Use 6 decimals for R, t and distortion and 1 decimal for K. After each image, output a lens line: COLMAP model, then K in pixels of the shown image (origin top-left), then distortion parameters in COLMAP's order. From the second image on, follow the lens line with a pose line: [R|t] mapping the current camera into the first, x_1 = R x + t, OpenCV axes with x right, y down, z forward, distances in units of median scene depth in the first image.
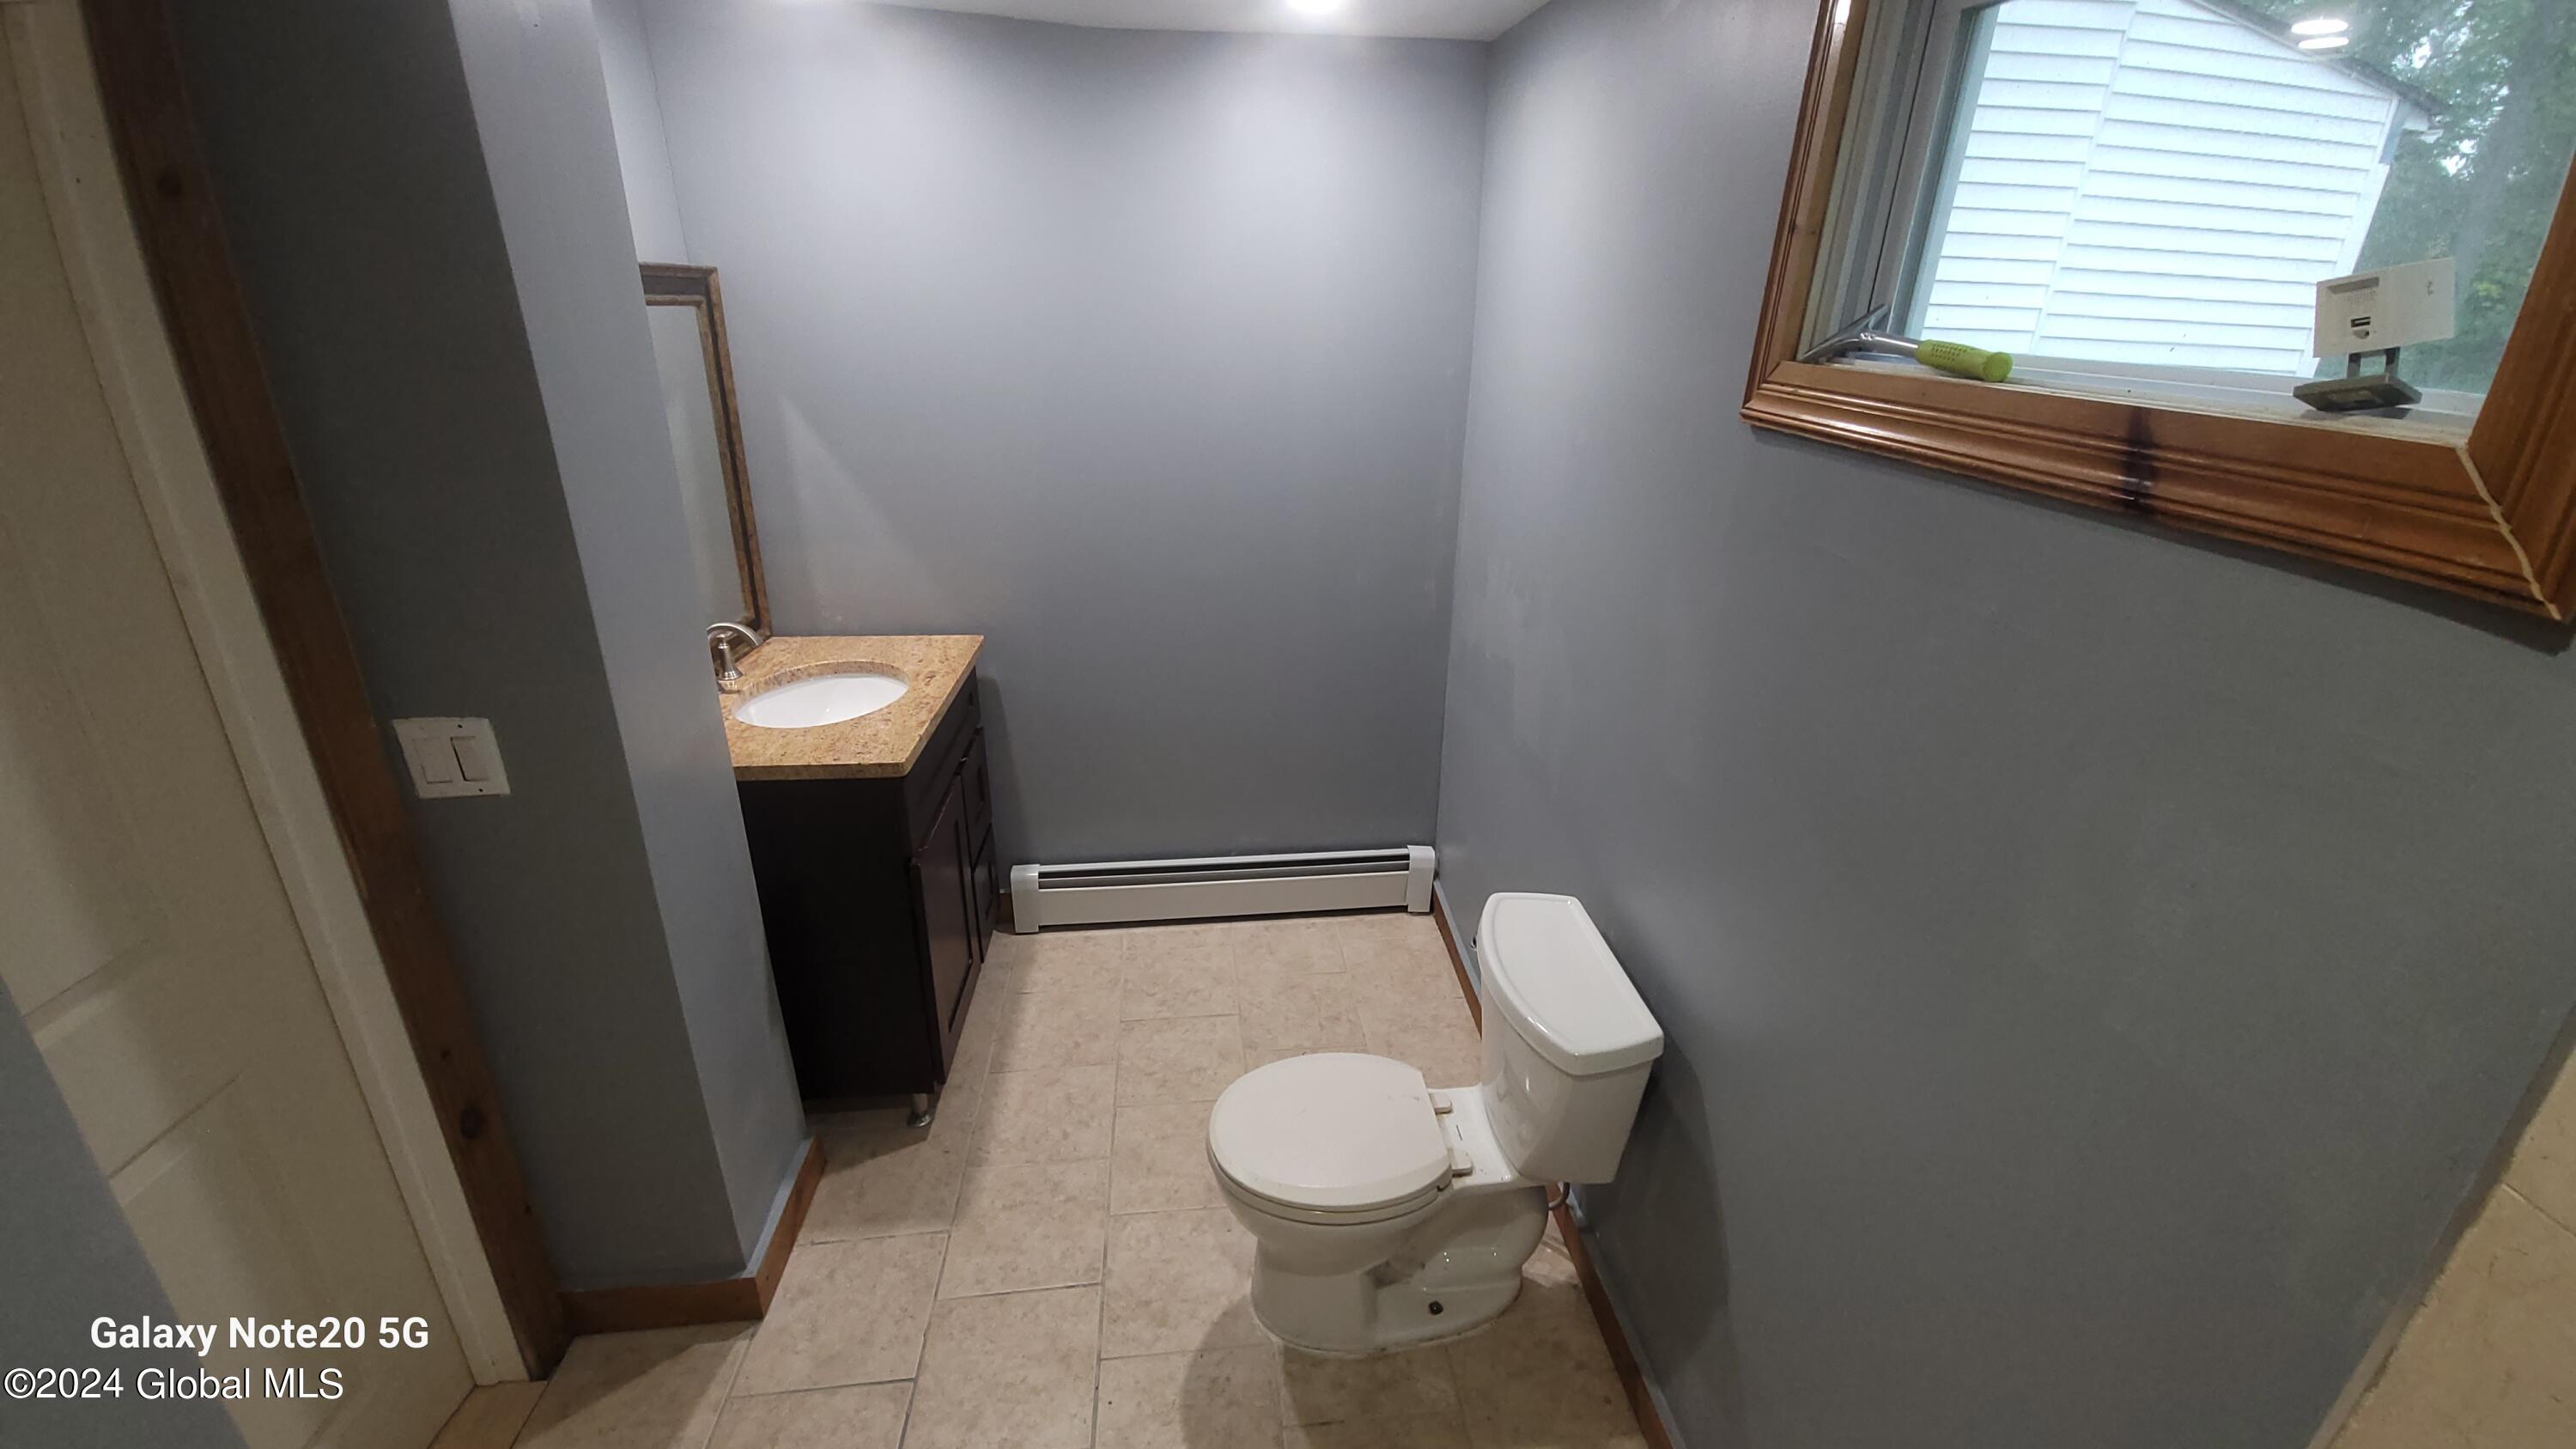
lens RADIAL K [[1052.7, 0, 1295.2], [0, 1052.7, 731.5], [0, 0, 1]] dist [0.003982, -0.005908]
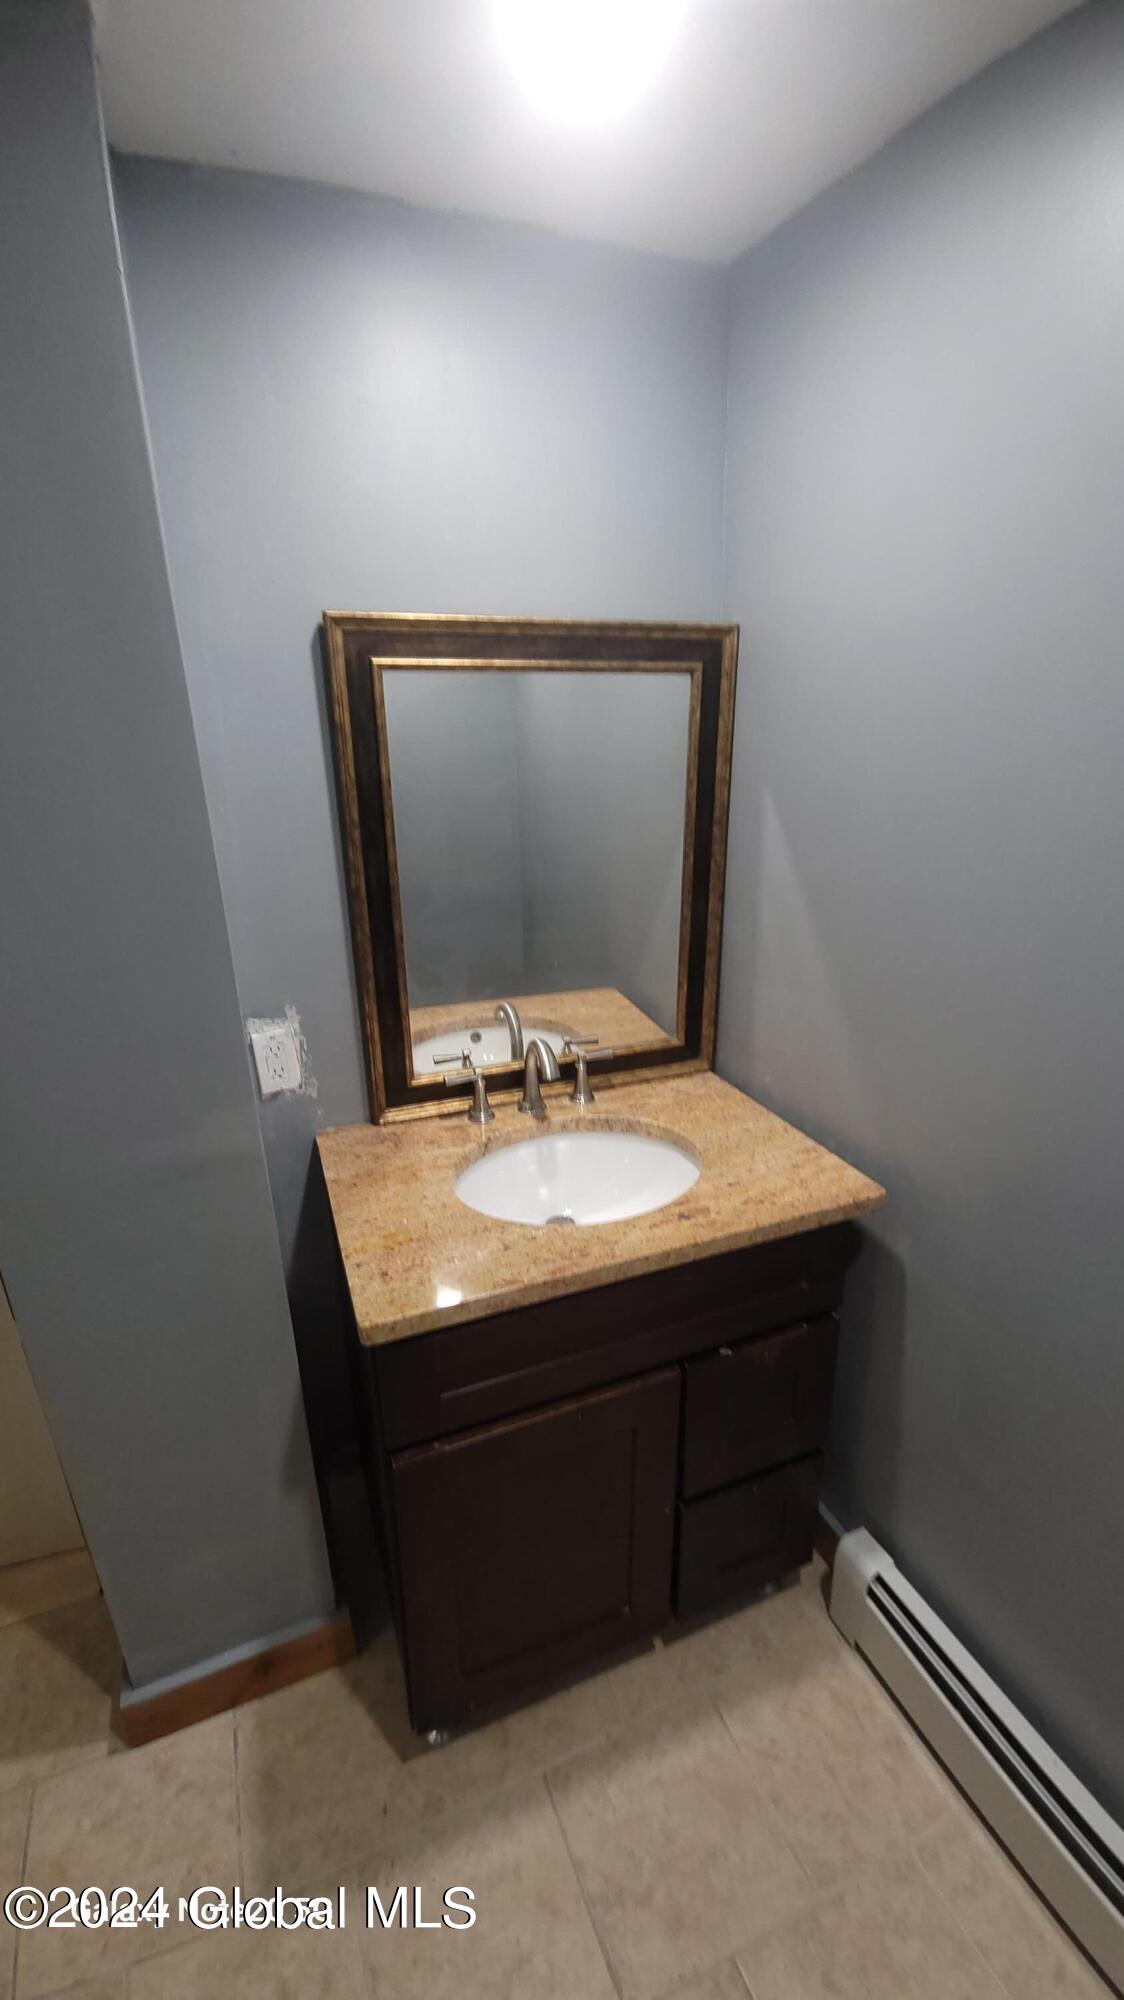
lens RADIAL K [[817.2, 0, 563.2], [0, 817.2, 1009.4], [0, 0, 1]] dist [0.003982, -0.005908]
pose [[0.272251, 0.279448, -0.920754, 0.059132], [-0.336315, 0.924183, 0.181046, -0.233492], [0.901539, 0.260373, 0.345592, 0.722739]]
